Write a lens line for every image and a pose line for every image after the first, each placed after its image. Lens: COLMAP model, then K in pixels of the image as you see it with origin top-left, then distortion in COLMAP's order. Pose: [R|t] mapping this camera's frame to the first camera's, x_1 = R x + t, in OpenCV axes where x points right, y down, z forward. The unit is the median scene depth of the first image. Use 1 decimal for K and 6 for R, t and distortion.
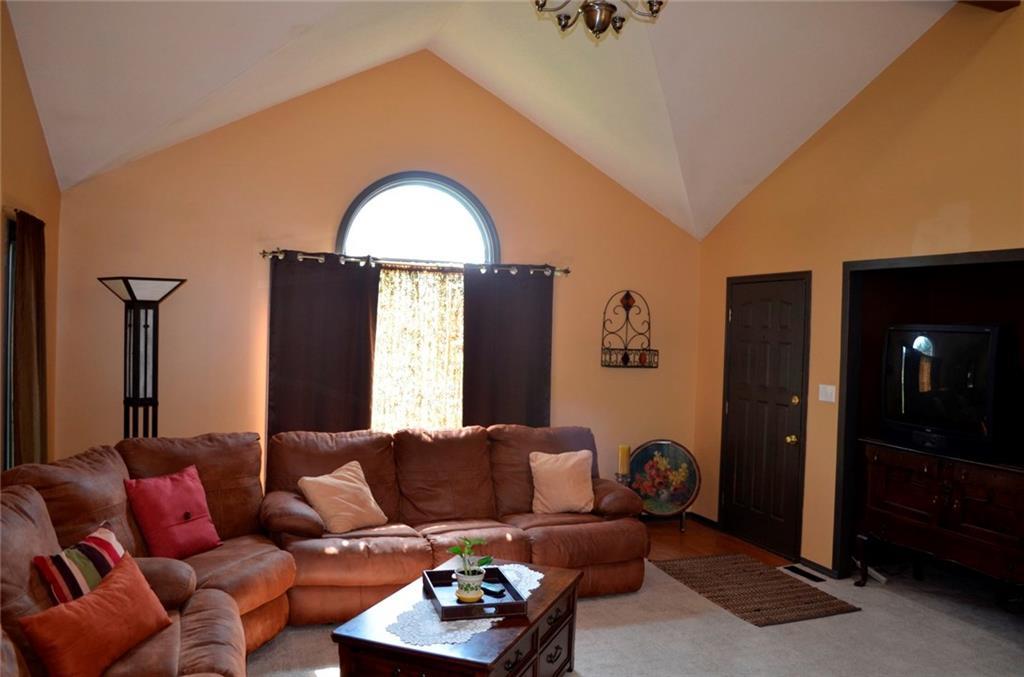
lens RADIAL K [[804.3, 0, 522.0], [0, 804.3, 339.5], [0, 0, 1]] dist [-0.077369, 0.002259]
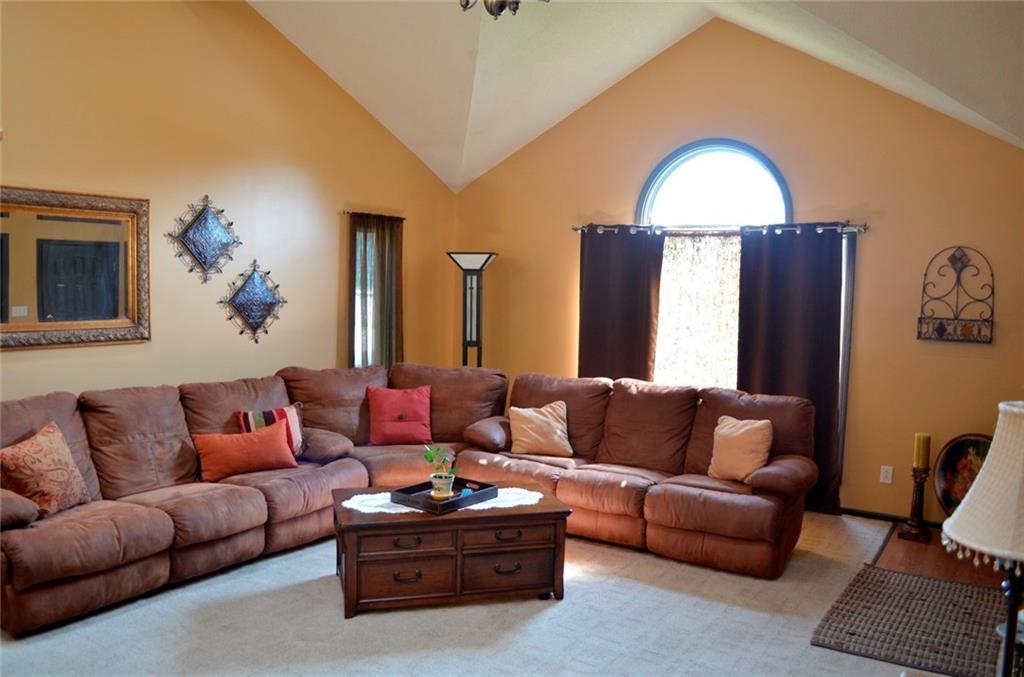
lens RADIAL K [[804.3, 0, 522.0], [0, 804.3, 339.5], [0, 0, 1]] dist [-0.077369, 0.002259]
pose [[0.601722, 0.044114, -0.797486, 0.573546], [-0.022873, 0.999016, 0.038004, 0.014424], [0.798378, -0.004627, 0.602139, 0.197206]]
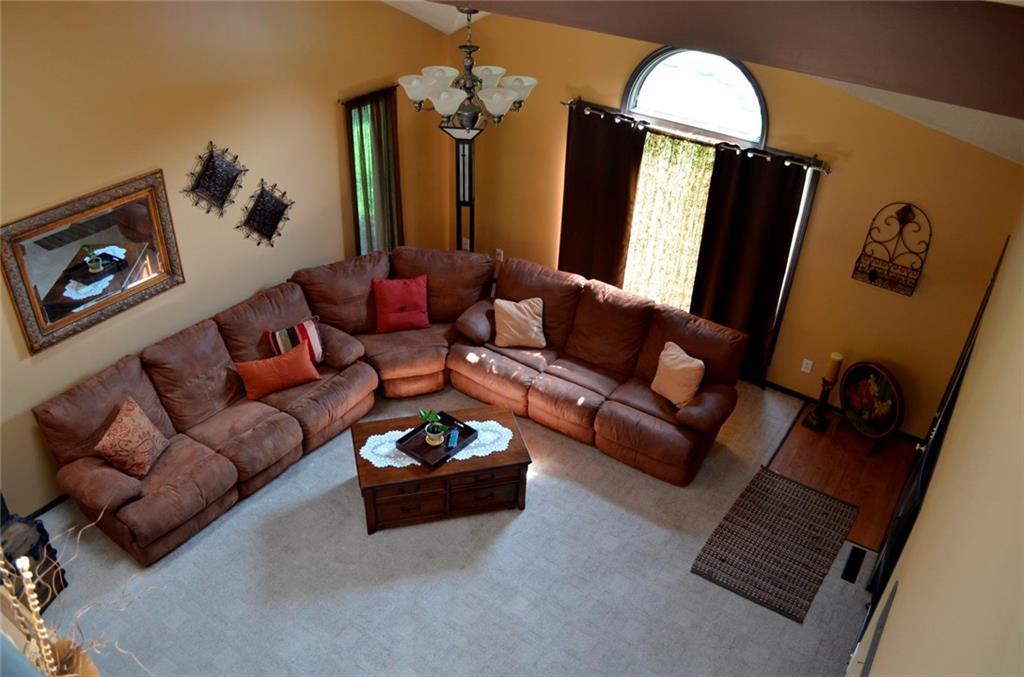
lens RADIAL K [[804.3, 0, 522.0], [0, 804.3, 339.5], [0, 0, 1]] dist [-0.077369, 0.002259]
pose [[0.582241, 0.445504, -0.680090, 0.614116], [-0.043954, 0.852527, 0.520832, -0.416554], [0.811827, -0.273357, 0.515958, 0.199523]]
